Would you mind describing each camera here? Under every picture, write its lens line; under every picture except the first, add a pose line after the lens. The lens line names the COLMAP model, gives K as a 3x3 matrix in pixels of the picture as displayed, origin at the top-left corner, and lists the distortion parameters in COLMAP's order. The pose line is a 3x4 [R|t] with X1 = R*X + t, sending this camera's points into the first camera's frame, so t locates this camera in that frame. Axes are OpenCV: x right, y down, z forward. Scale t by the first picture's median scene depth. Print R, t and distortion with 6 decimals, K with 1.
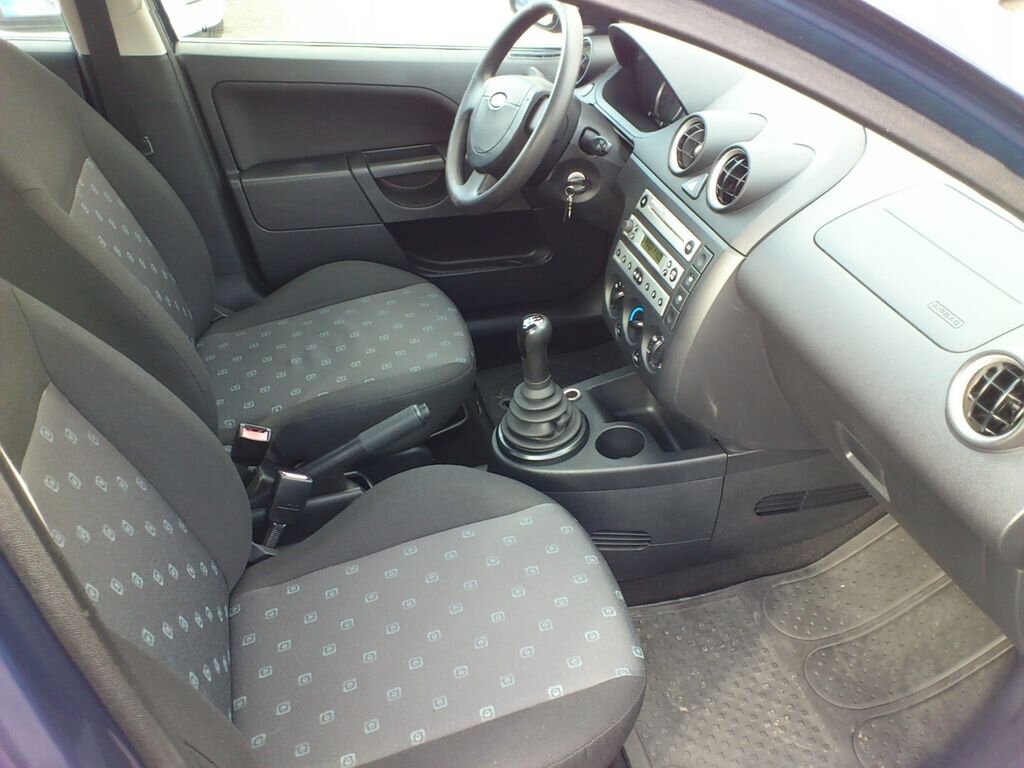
lens RADIAL K [[921.6, 0, 510.4], [0, 921.6, 383.2], [0, 0, 1]] dist [0.011701, -0.005187]
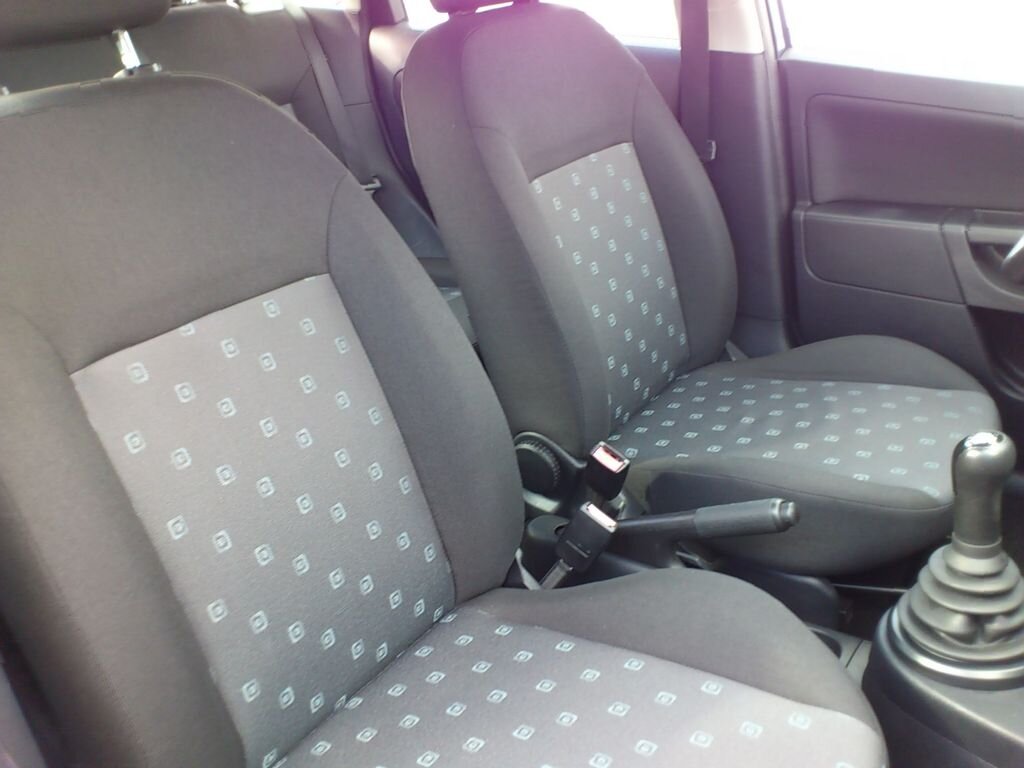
lens RADIAL K [[921.6, 0, 511.5], [0, 921.6, 386.1], [0, 0, 1]] dist [0.011701, -0.005187]
pose [[0.620318, 0.290581, -0.728538, 0.224020], [-0.388332, 0.920792, 0.036615, -0.001644], [0.681472, 0.260202, 0.684026, 0.319923]]
